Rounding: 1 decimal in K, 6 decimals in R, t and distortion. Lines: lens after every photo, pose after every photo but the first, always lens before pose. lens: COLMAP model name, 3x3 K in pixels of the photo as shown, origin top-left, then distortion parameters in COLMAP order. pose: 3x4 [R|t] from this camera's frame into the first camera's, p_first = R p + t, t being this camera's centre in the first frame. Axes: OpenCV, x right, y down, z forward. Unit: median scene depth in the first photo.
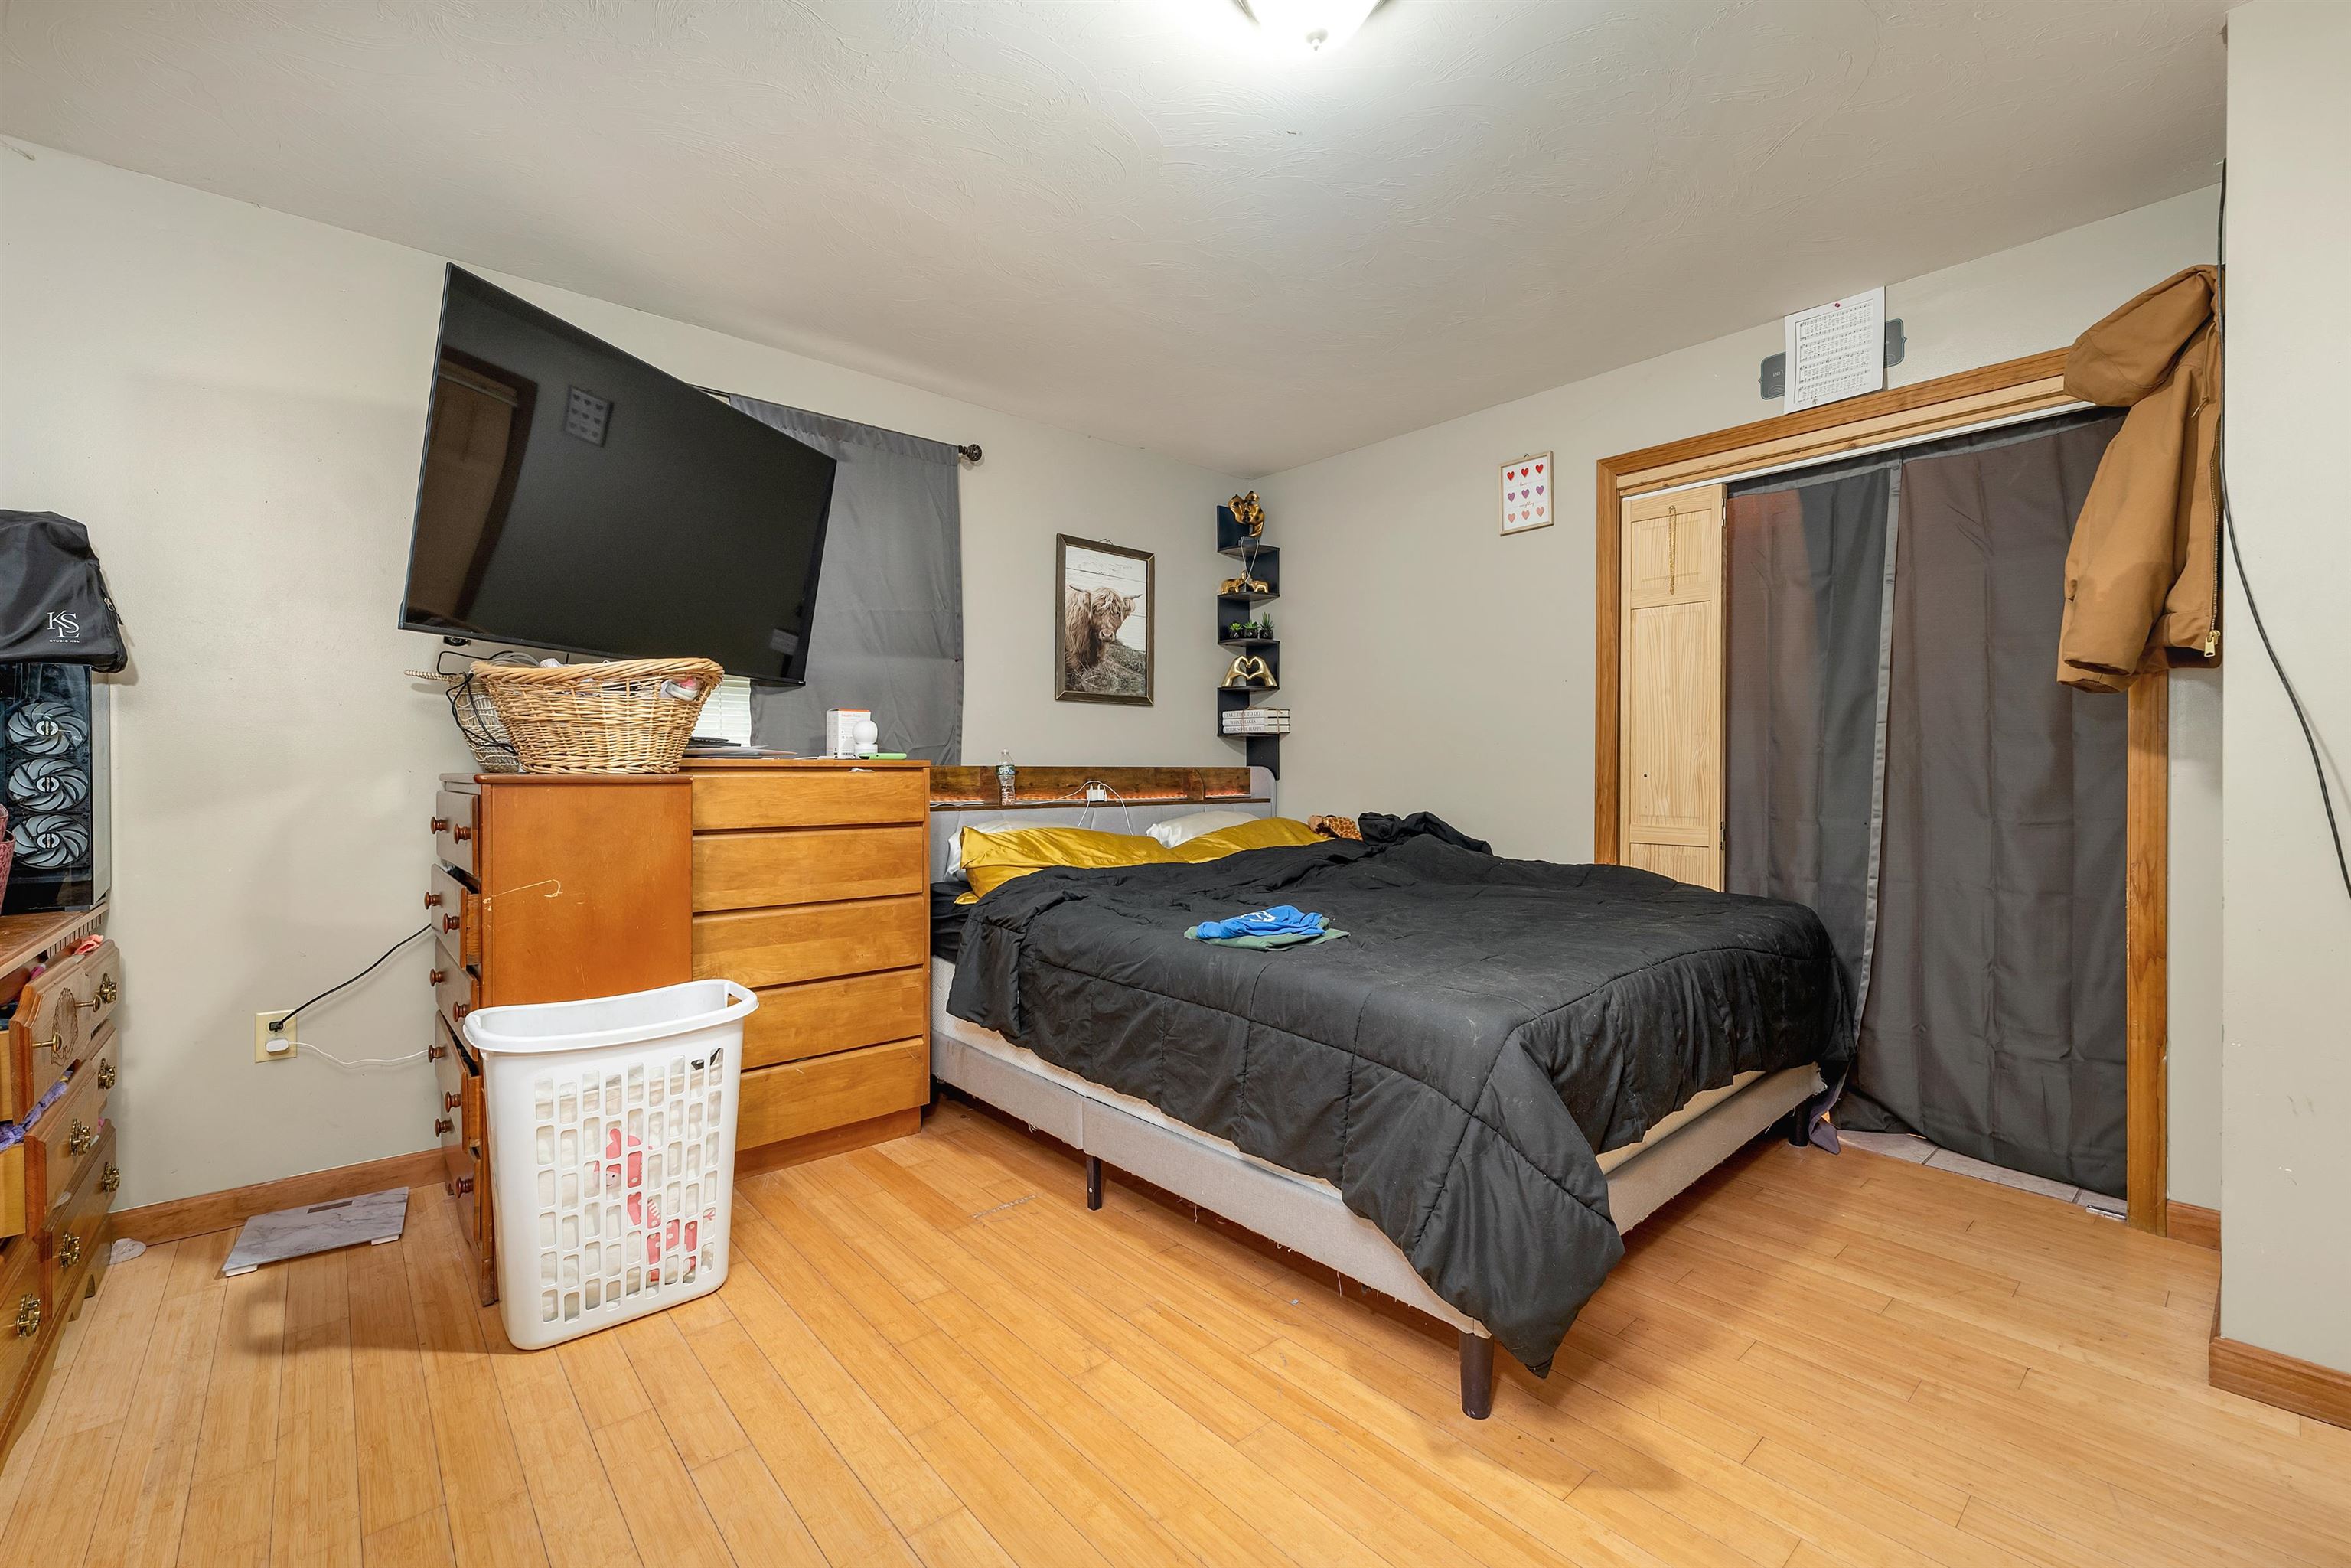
lens RADIAL K [[965.1, 0, 1181.1], [0, 965.1, 778.3], [0, 0, 1]] dist [0.000313, 0.000326]
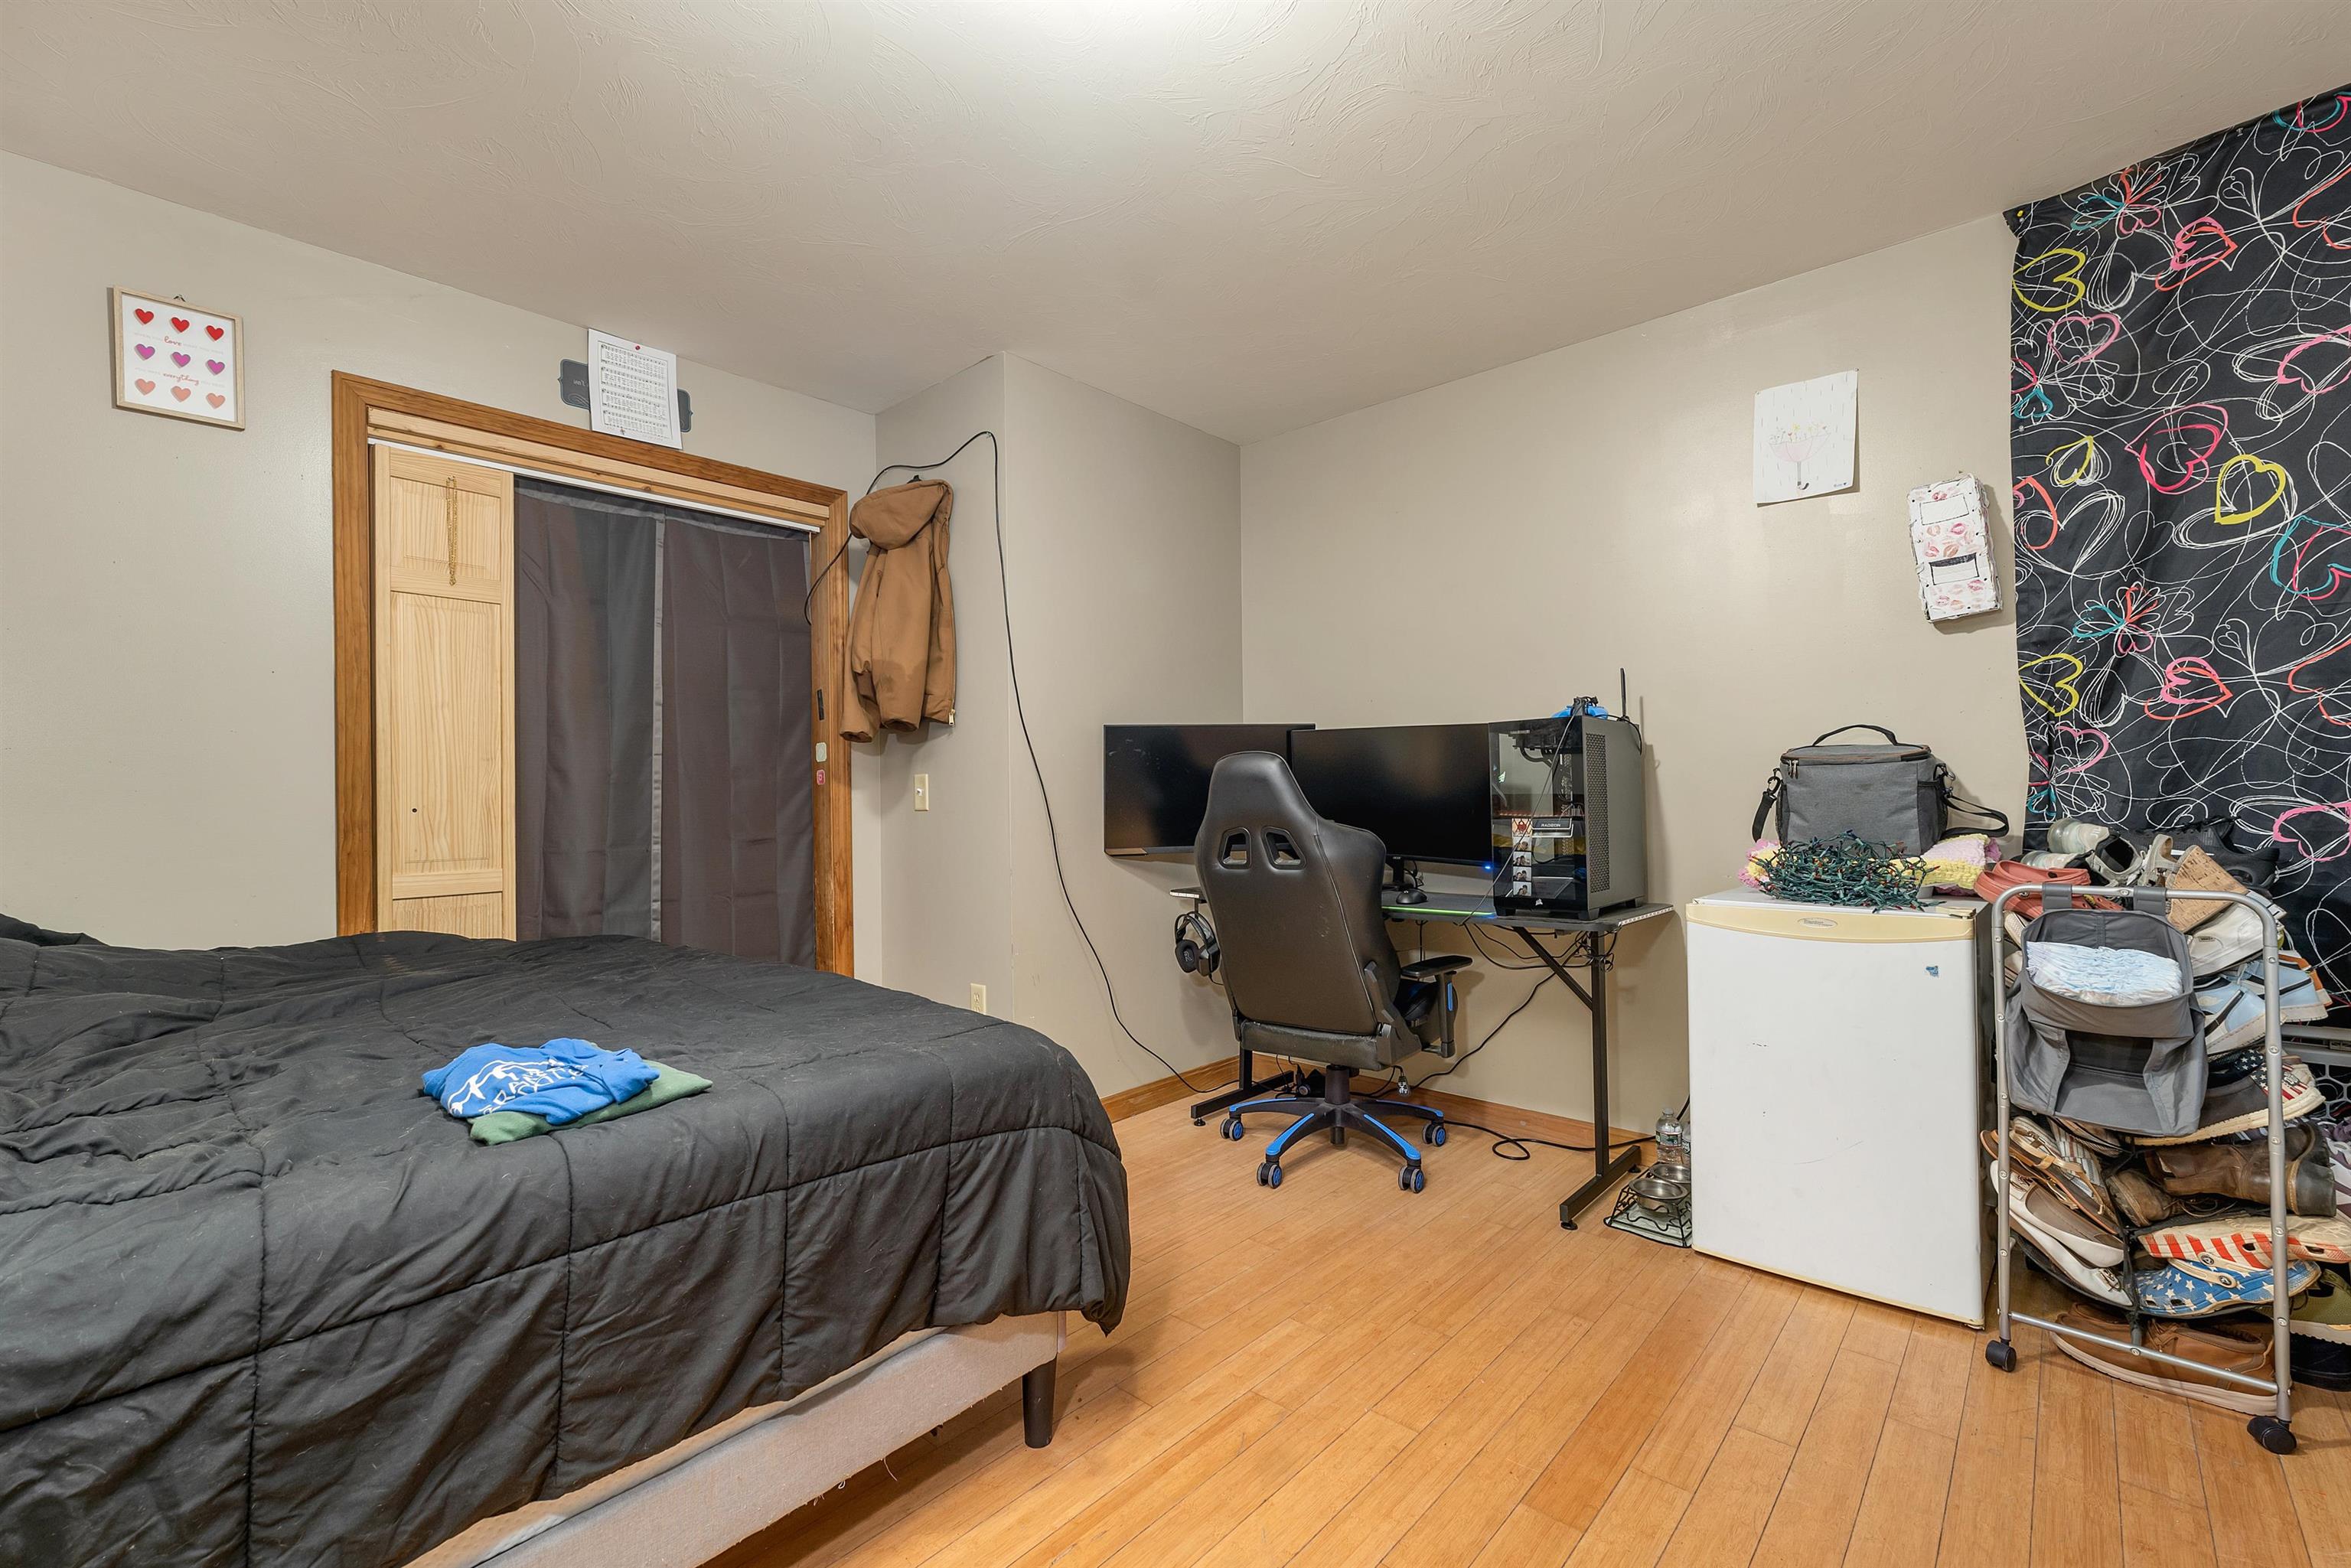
lens RADIAL K [[965.1, 0, 1181.5], [0, 965.1, 786.1], [0, 0, 1]] dist [0.000313, 0.000326]
pose [[-0.092273, 0.007254, 0.995707, -0.393312], [0.021048, 0.999764, -0.005333, -0.005357], [-0.995511, 0.020466, -0.092404, 0.523963]]
